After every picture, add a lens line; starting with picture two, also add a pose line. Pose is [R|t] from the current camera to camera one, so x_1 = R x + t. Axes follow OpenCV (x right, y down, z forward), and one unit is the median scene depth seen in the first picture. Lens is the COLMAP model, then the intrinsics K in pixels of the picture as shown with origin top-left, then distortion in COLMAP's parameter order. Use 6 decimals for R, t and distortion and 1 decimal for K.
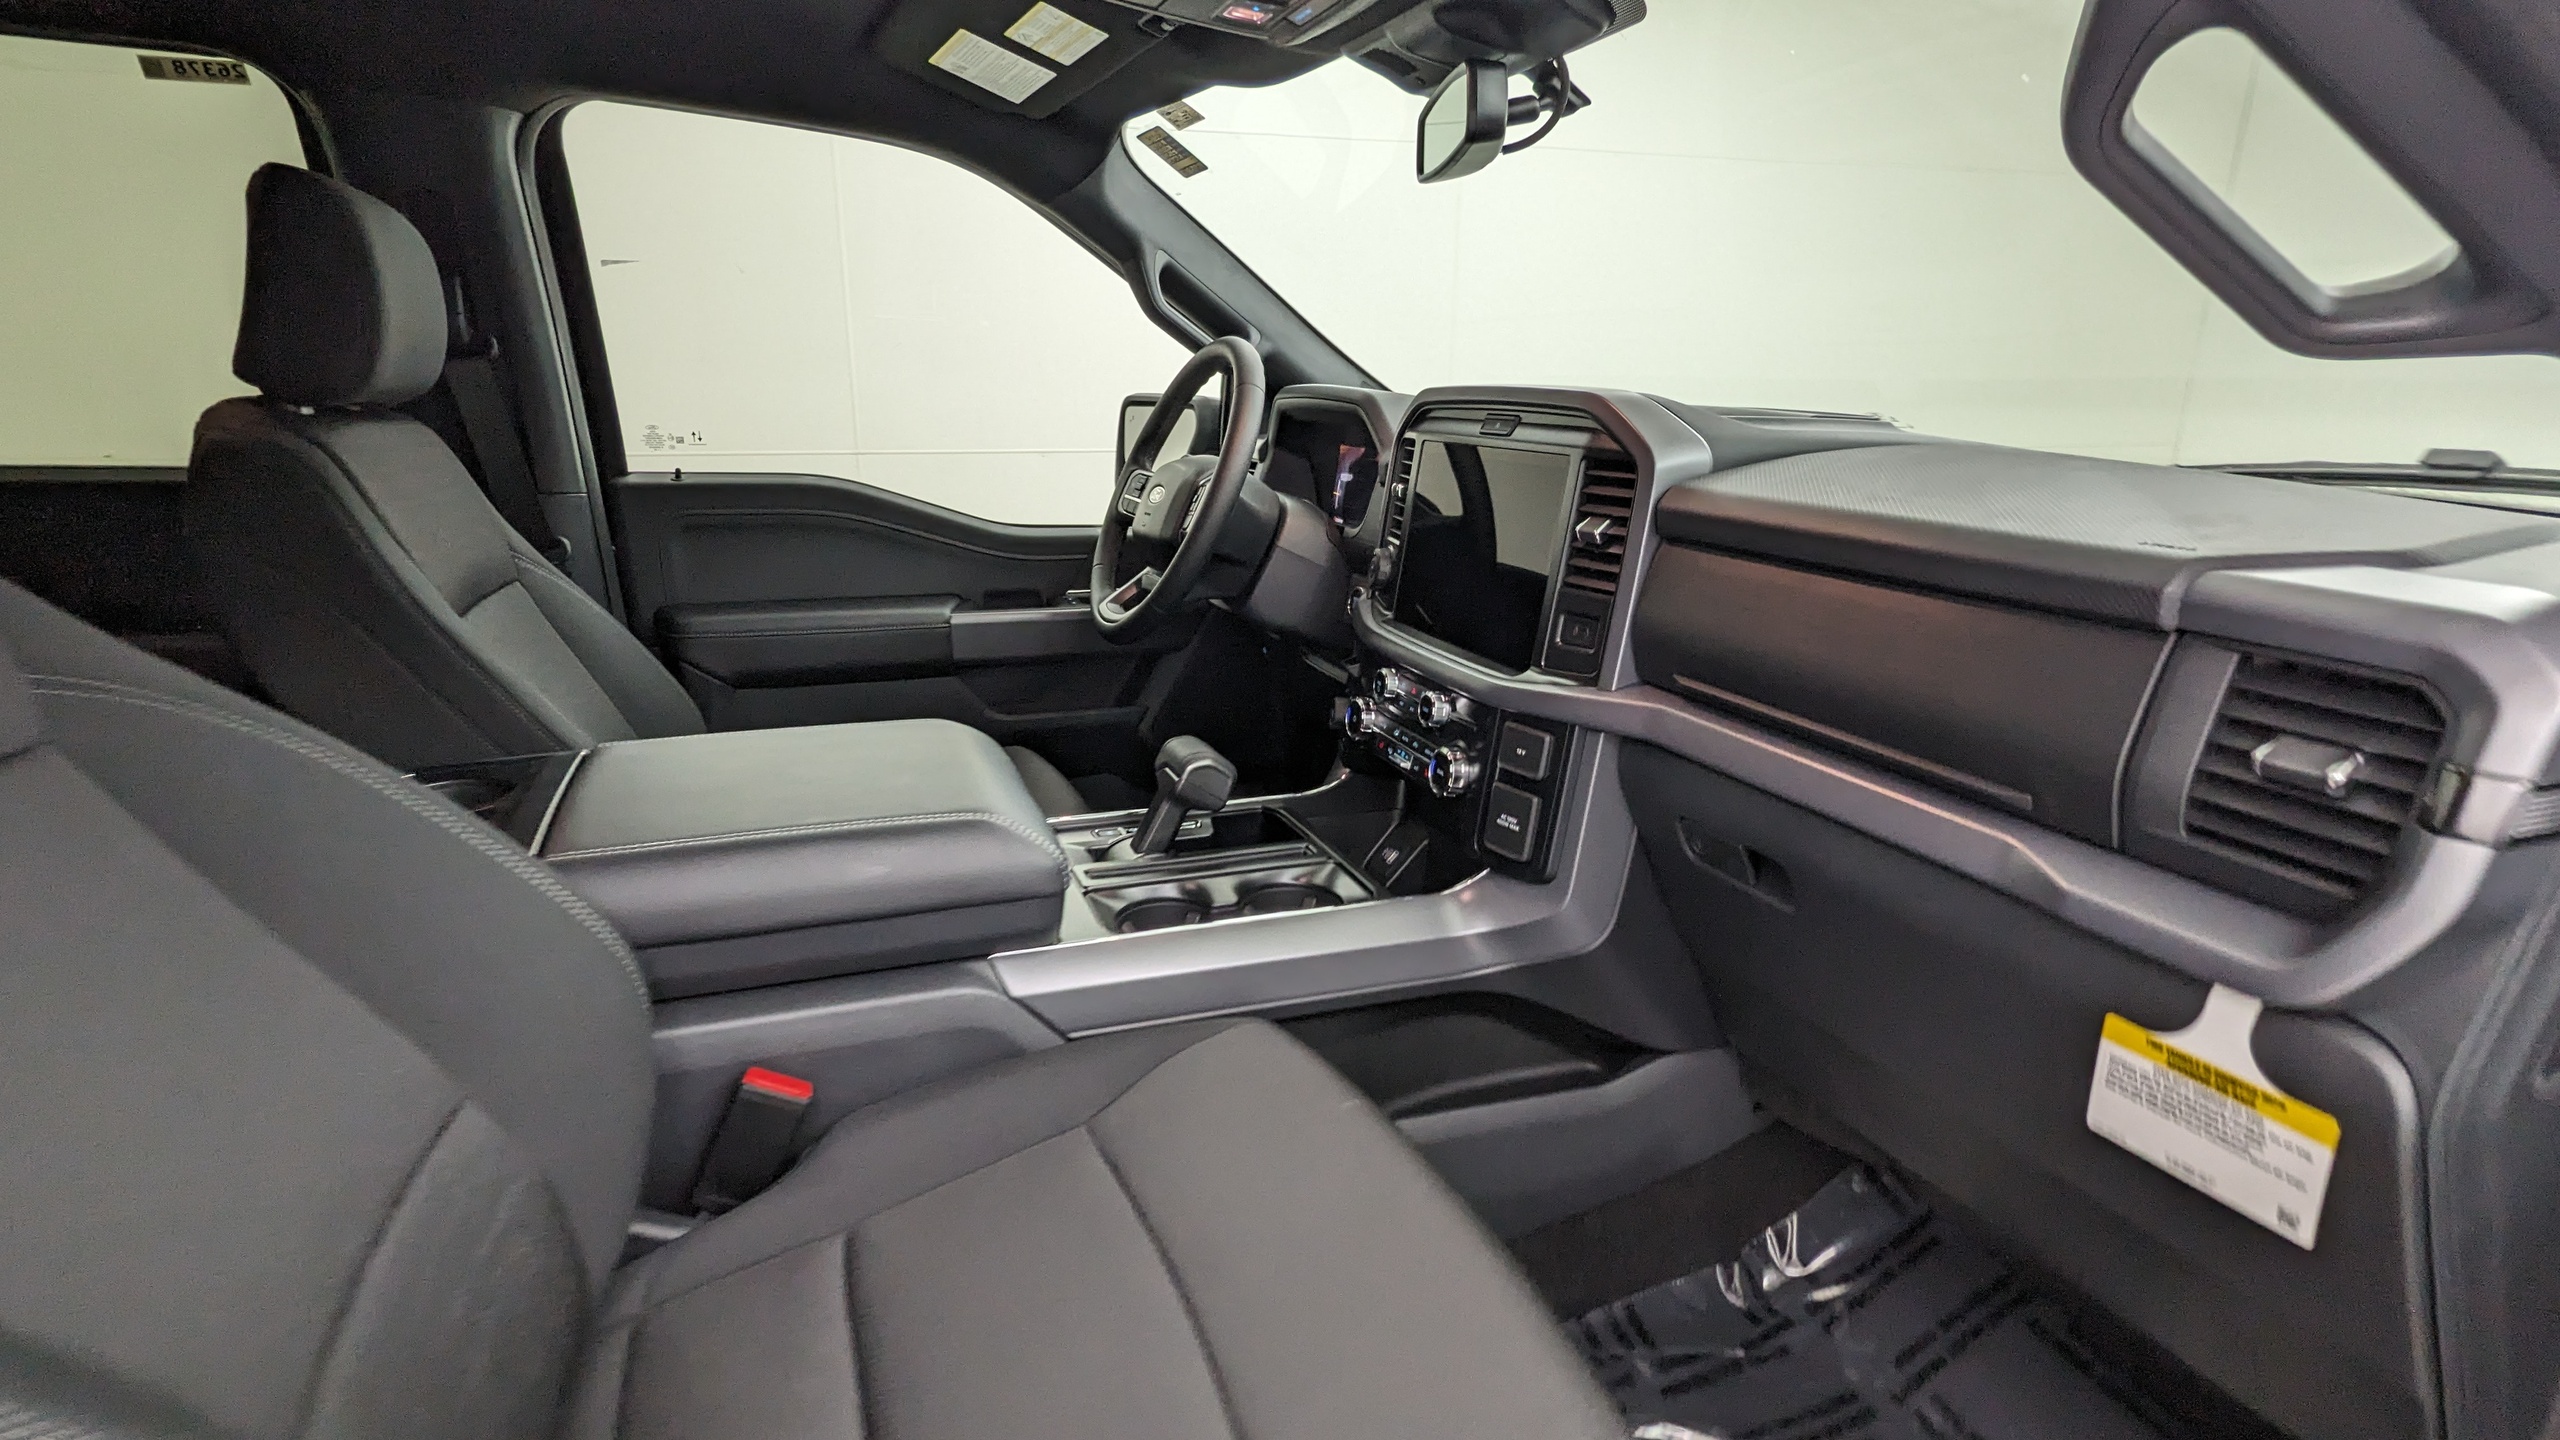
lens RADIAL K [[1218.5, 0, 1280.0], [0, 1218.5, 720.0], [0, 0, 1]] dist [0.001513, -0.001181]
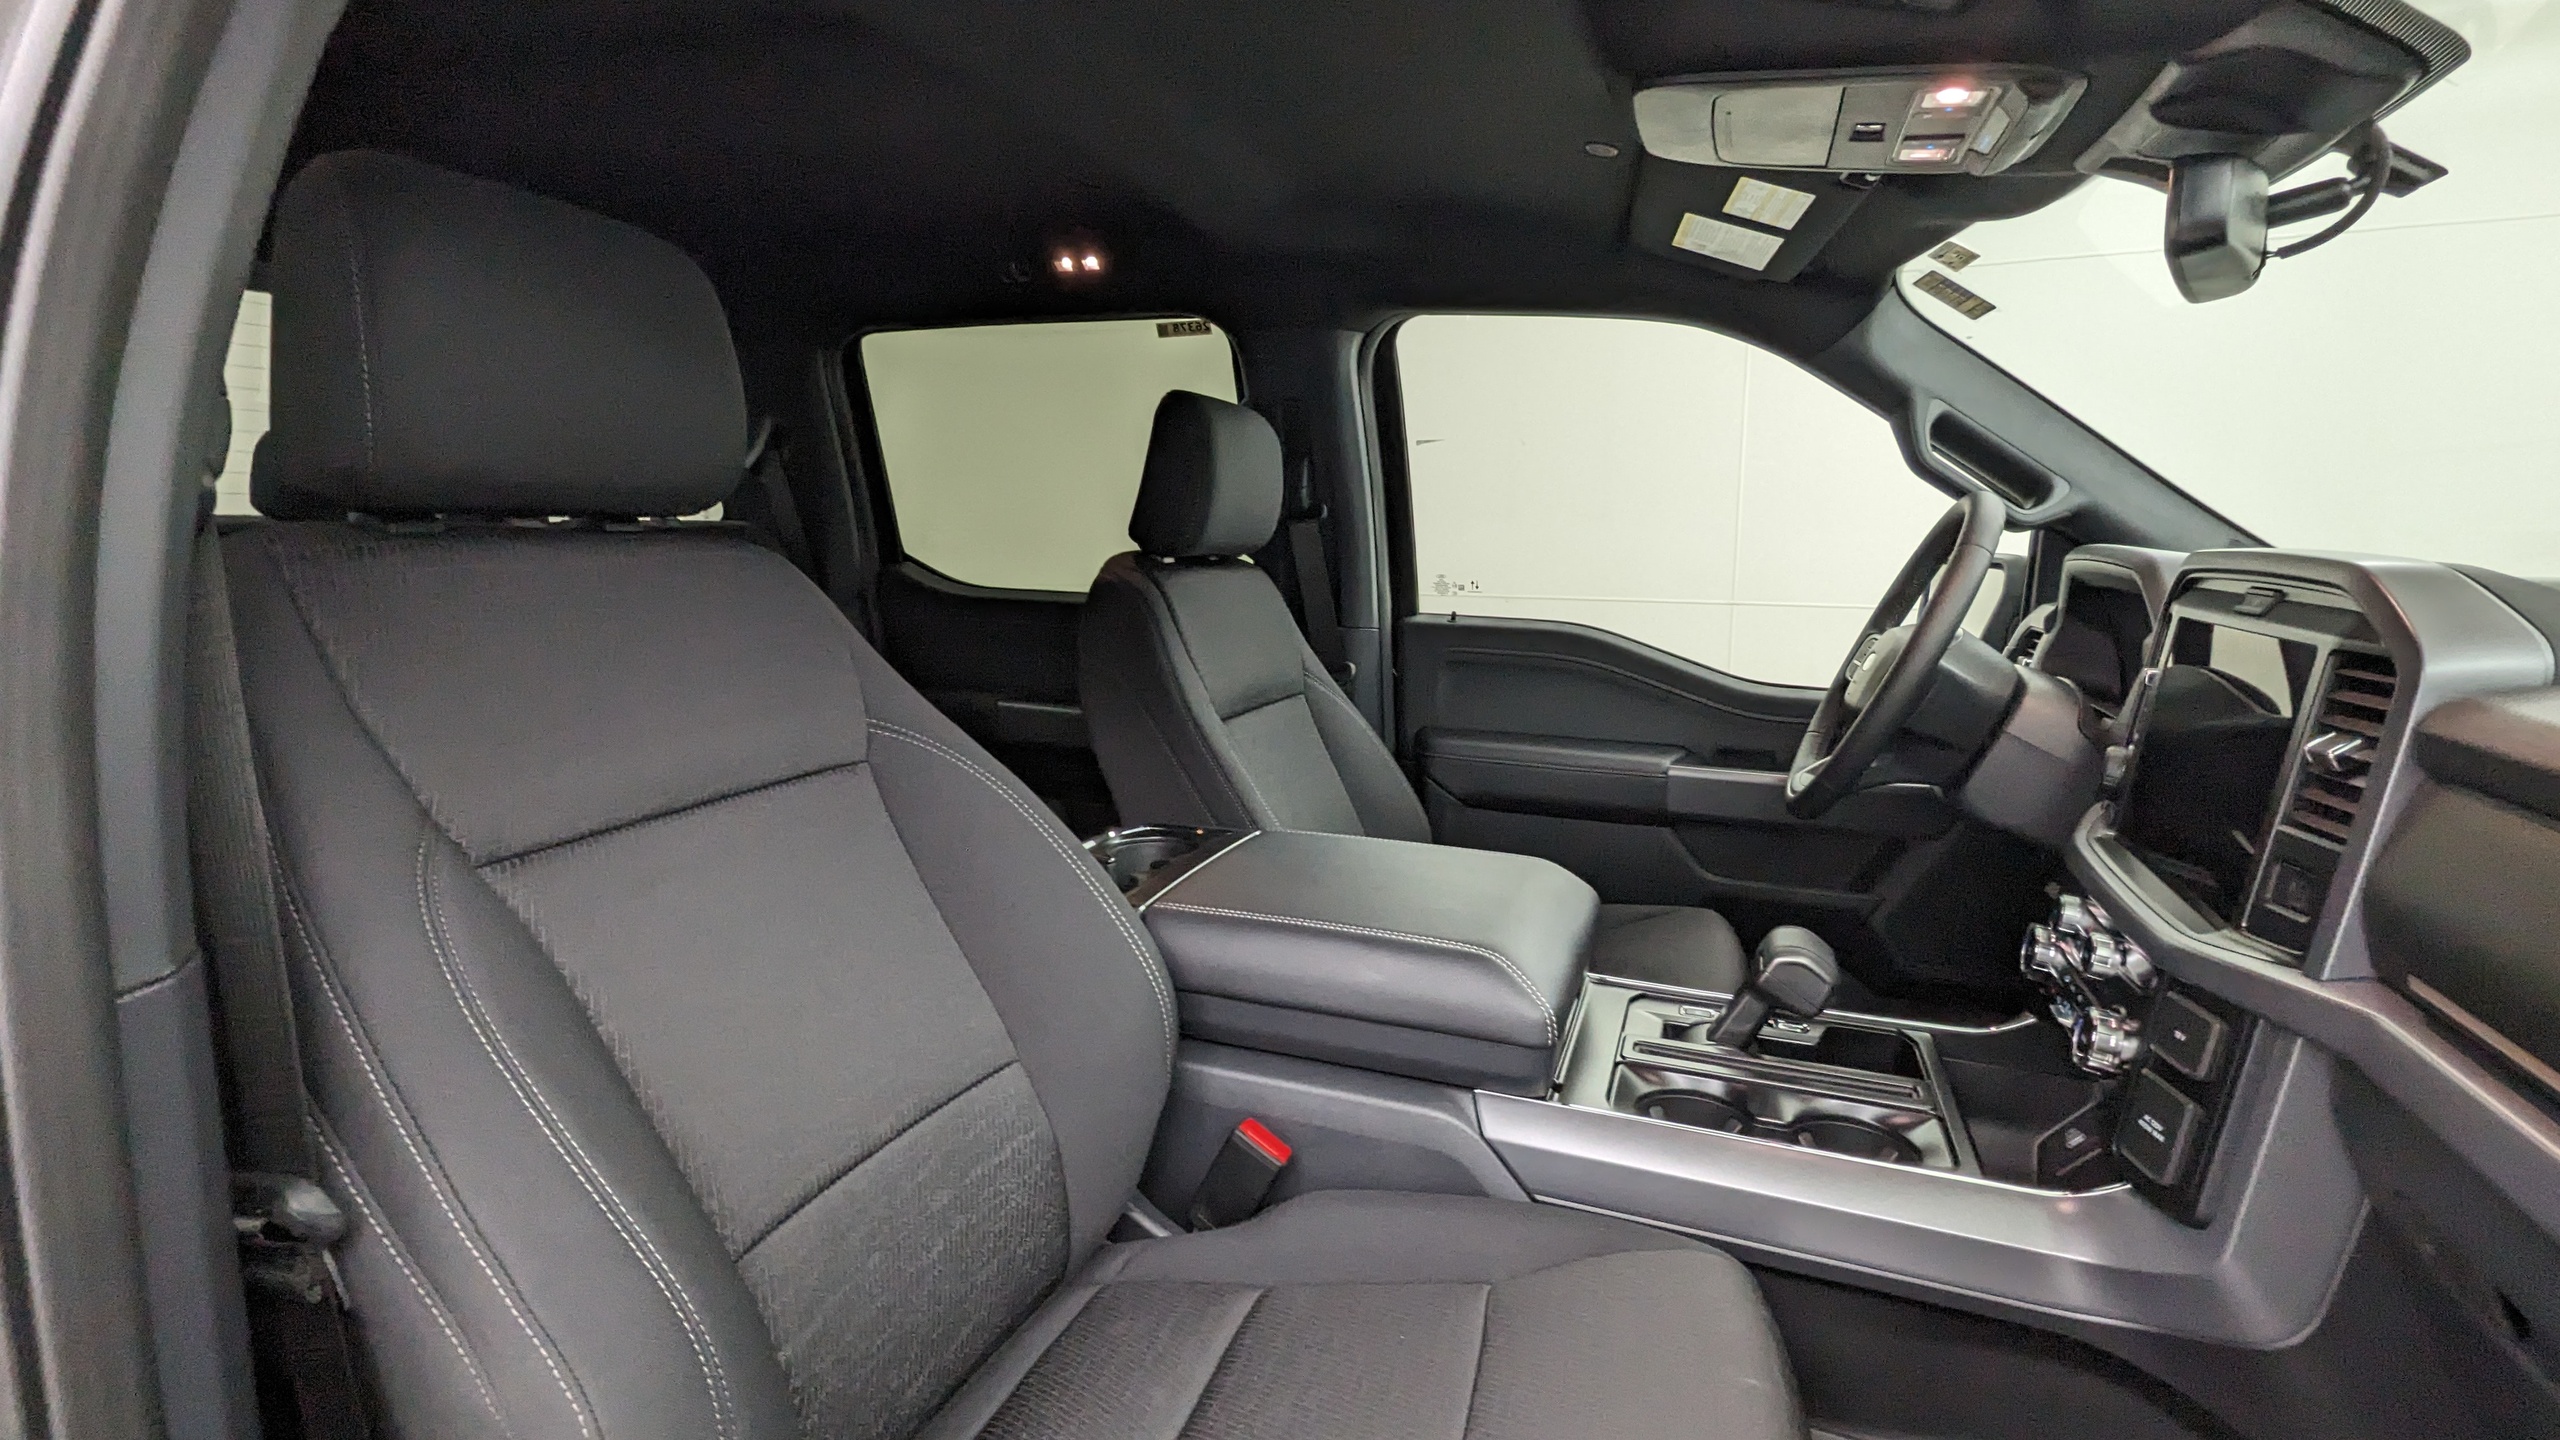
lens RADIAL K [[1218.5, 0, 1280.0], [0, 1218.5, 720.0], [0, 0, 1]] dist [0.001513, -0.001181]
pose [[0.752640, 0.099978, -0.650798, 0.215976], [-0.176444, 0.982879, -0.053062, -0.022980], [0.634351, 0.154766, 0.757395, 0.055957]]
